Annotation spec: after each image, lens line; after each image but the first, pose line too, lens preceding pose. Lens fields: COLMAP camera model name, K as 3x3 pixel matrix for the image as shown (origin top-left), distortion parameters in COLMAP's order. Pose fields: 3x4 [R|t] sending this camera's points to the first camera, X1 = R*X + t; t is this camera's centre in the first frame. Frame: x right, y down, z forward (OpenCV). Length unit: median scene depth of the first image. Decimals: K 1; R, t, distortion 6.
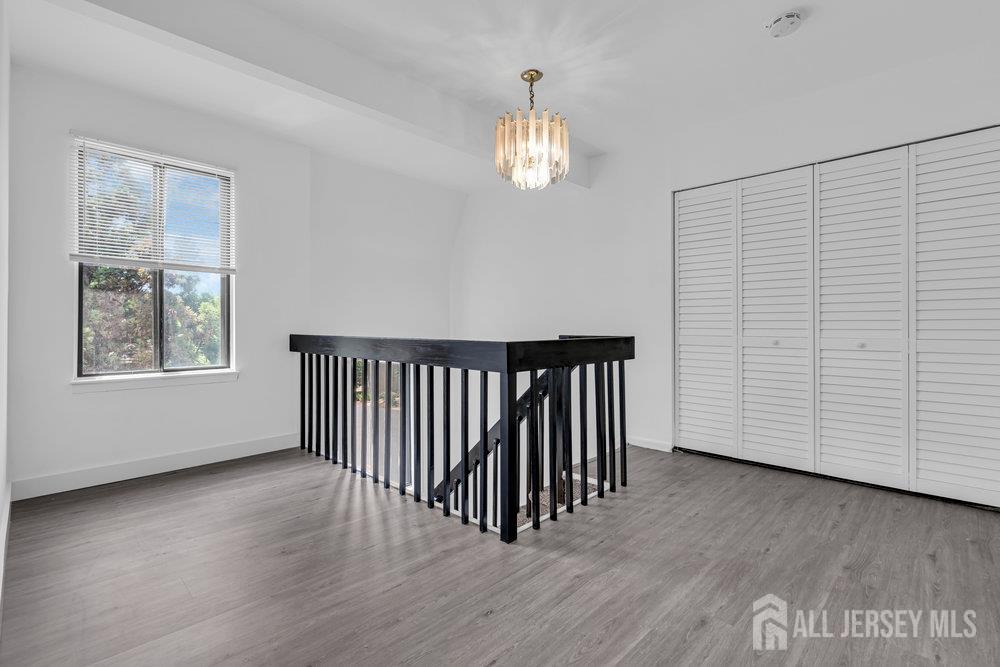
lens RADIAL K [[460.4, 0, 502.5], [0, 460.4, 328.2], [0, 0, 1]] dist [-0.002157, -0.000905]
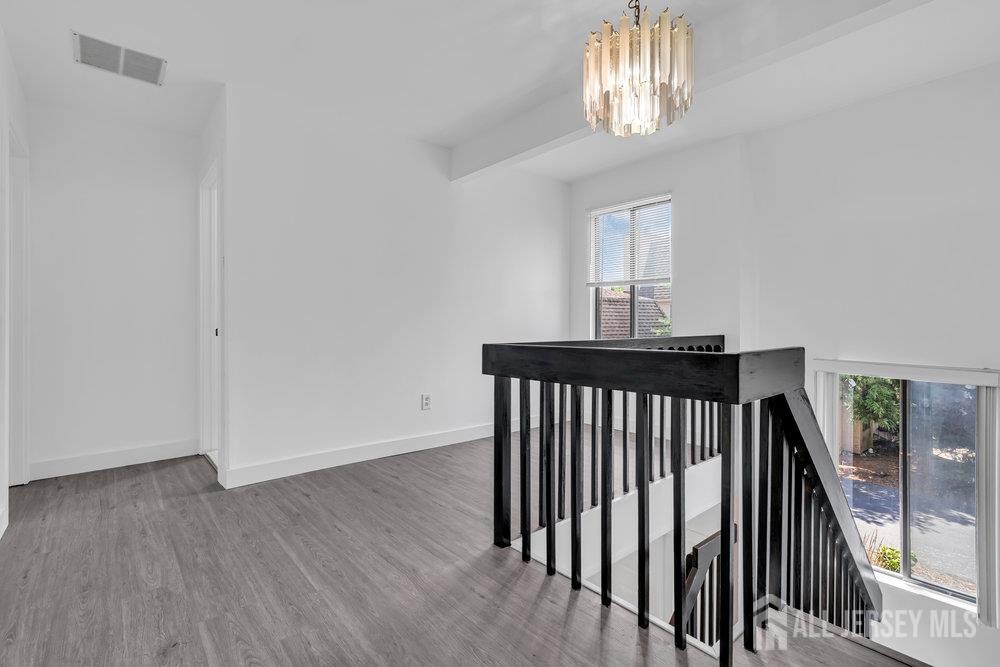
lens RADIAL K [[460.4, 0, 499.8], [0, 460.4, 327.0], [0, 0, 1]] dist [-0.002157, -0.000905]
pose [[-0.086627, 0.005196, -0.996227, 1.098477], [-0.003655, 0.999978, 0.005534, -0.013827], [0.996234, 0.004121, -0.086606, 1.191107]]
